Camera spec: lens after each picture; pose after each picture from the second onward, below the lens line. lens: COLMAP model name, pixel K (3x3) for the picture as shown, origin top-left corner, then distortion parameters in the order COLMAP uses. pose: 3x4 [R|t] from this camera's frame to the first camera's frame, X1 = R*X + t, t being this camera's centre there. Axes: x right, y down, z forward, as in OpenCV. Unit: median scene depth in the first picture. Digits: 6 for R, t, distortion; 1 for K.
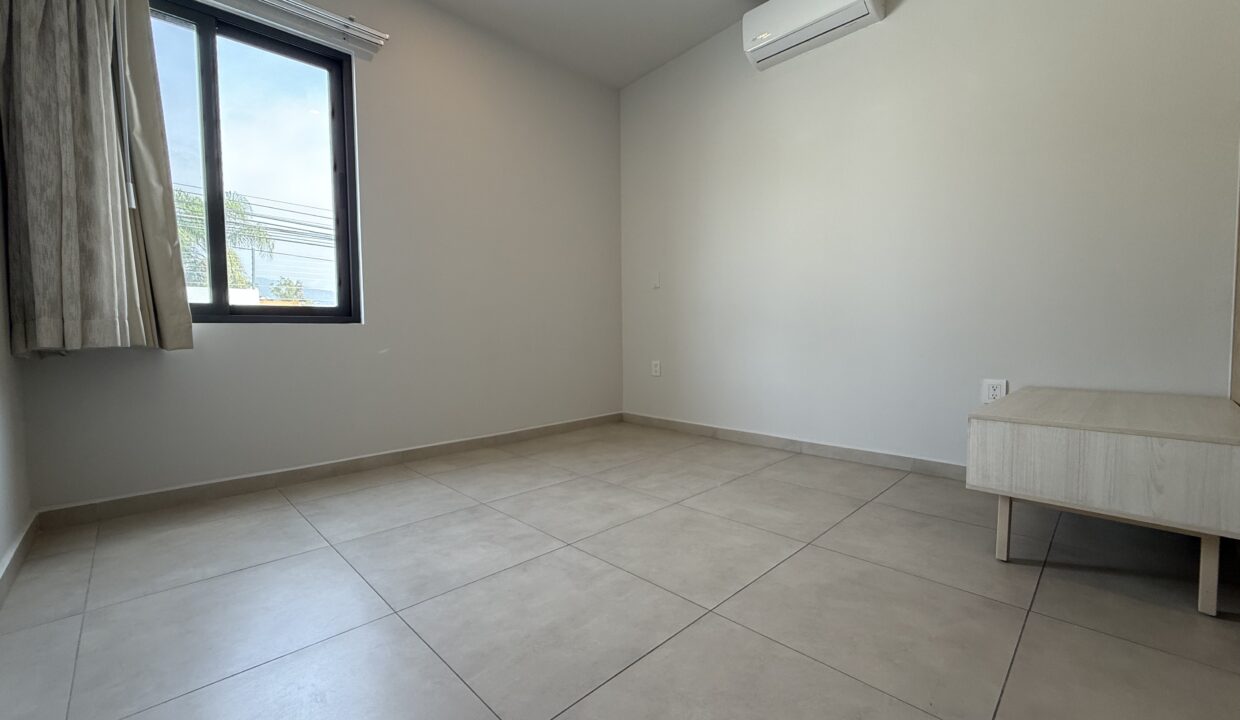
lens RADIAL K [[492.4, 0, 615.4], [0, 492.4, 357.5], [0, 0, 1]] dist [-0.000738, -0.000209]
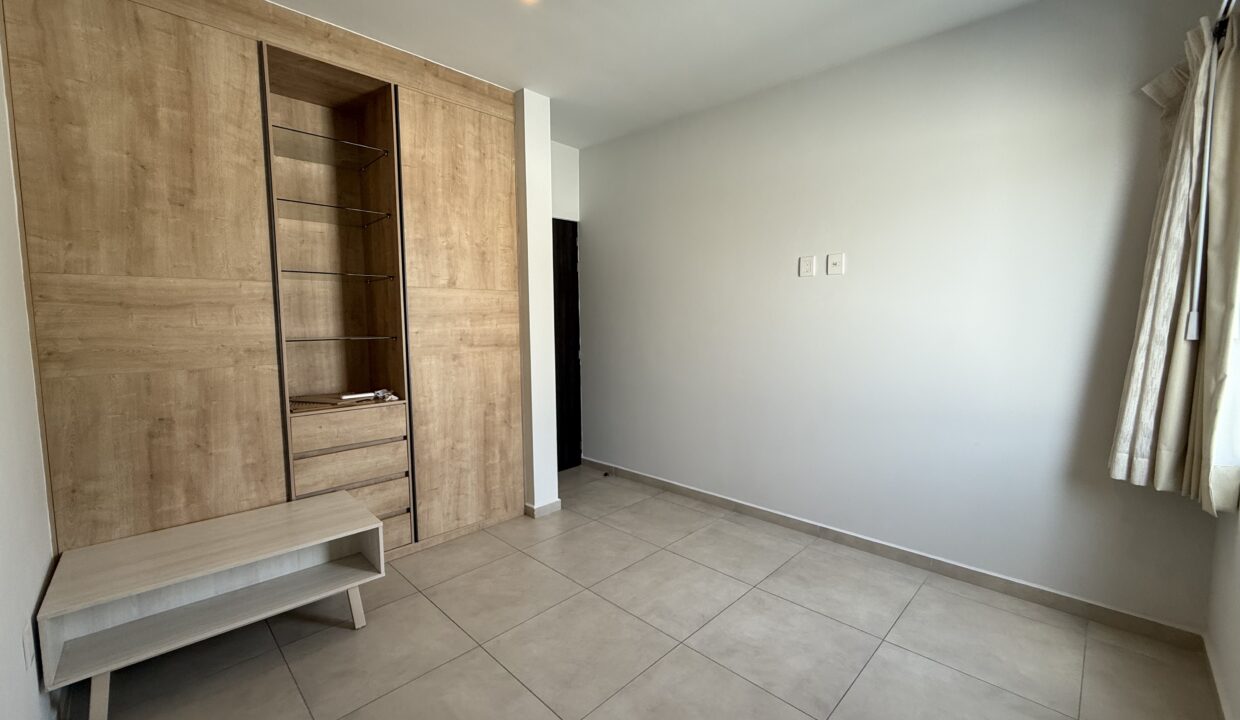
lens RADIAL K [[492.4, 0, 615.4], [0, 492.4, 357.5], [0, 0, 1]] dist [-0.000738, -0.000209]
pose [[-0.999642, 0.026740, 0.000681, 0.045436], [0.026605, 0.991344, 0.128567, -0.457595], [0.002762, 0.128539, -0.991701, 2.087240]]
